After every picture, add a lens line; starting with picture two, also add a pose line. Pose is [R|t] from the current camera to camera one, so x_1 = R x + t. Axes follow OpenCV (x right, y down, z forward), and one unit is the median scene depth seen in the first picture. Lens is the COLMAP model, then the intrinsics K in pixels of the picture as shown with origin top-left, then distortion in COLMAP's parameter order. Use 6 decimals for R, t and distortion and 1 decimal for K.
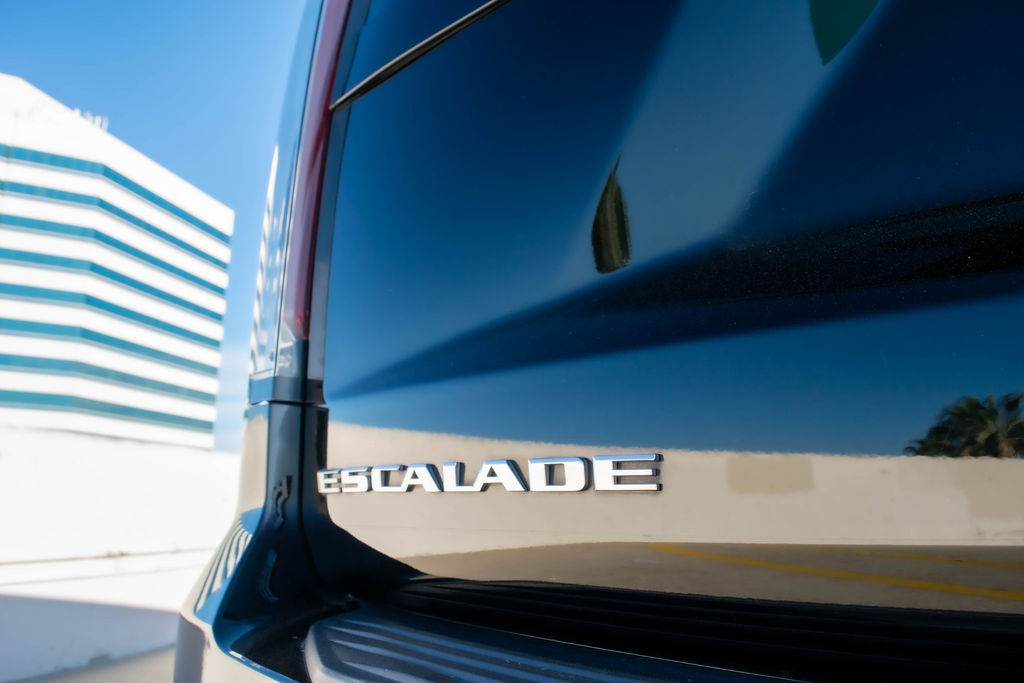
lens RADIAL K [[796.4, 0, 507.1], [0, 796.4, 343.2], [0, 0, 1]] dist [-0.090472, 0.015129]
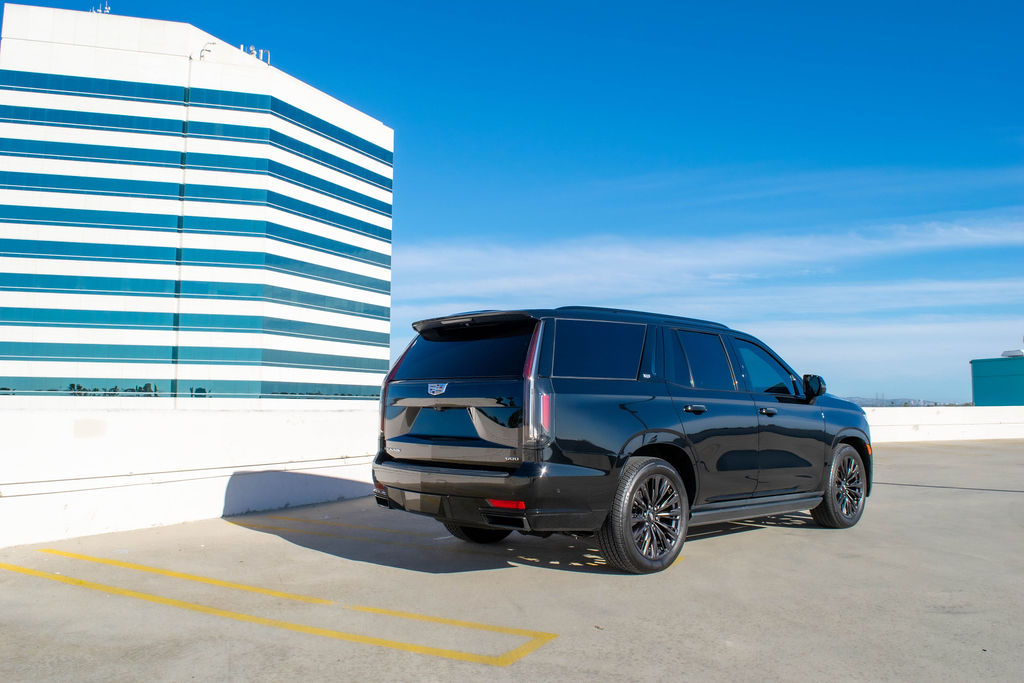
lens RADIAL K [[830.0, 0, 509.1], [0, 830.0, 340.1], [0, 0, 1]] dist [-0.083966, 0.002907]
pose [[0.976772, -0.028952, -0.212317, 3.365319], [0.054823, 0.991618, 0.116997, -2.188053], [0.207150, -0.125919, 0.970172, -8.154694]]
